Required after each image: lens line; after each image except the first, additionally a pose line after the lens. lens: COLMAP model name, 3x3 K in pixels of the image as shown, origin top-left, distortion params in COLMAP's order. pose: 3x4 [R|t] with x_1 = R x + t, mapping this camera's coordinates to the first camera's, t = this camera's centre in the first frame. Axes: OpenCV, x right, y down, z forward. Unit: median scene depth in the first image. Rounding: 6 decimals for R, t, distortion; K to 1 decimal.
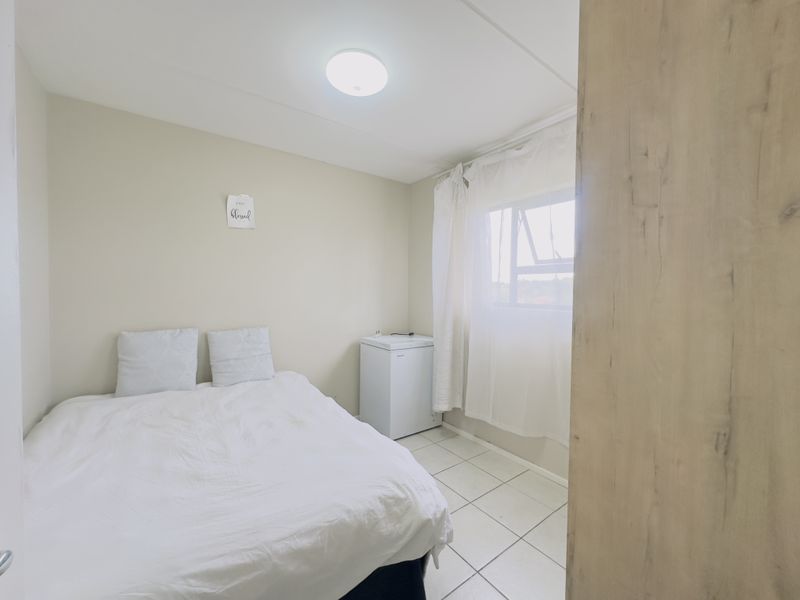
lens RADIAL K [[321.3, 0, 400.0], [0, 321.3, 300.0], [0, 0, 1]] dist [-0.001055, -0.000178]
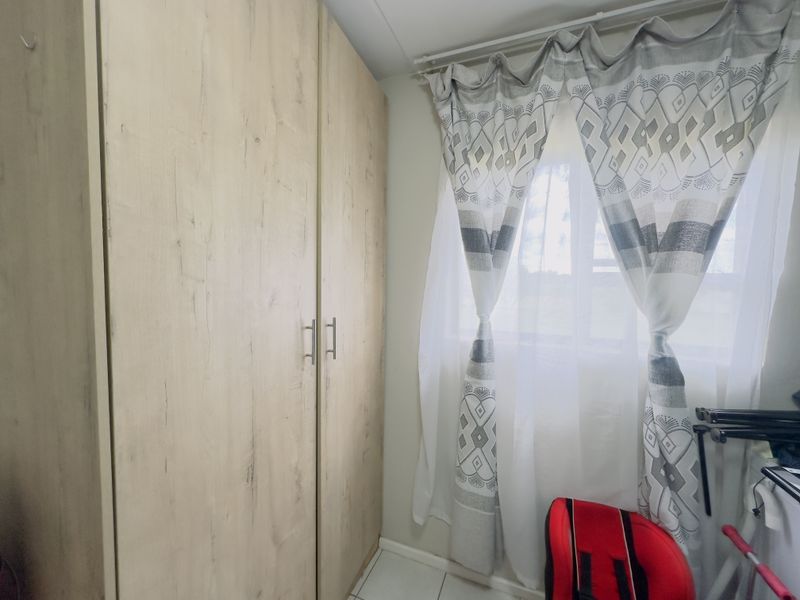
lens RADIAL K [[321.3, 0, 400.0], [0, 321.3, 300.0], [0, 0, 1]] dist [-0.001055, -0.000178]
pose [[-0.500669, -0.063329, 0.863319, -0.329829], [-0.000315, 0.997334, 0.072977, -0.307757], [-0.865639, 0.036265, -0.499354, 0.978435]]
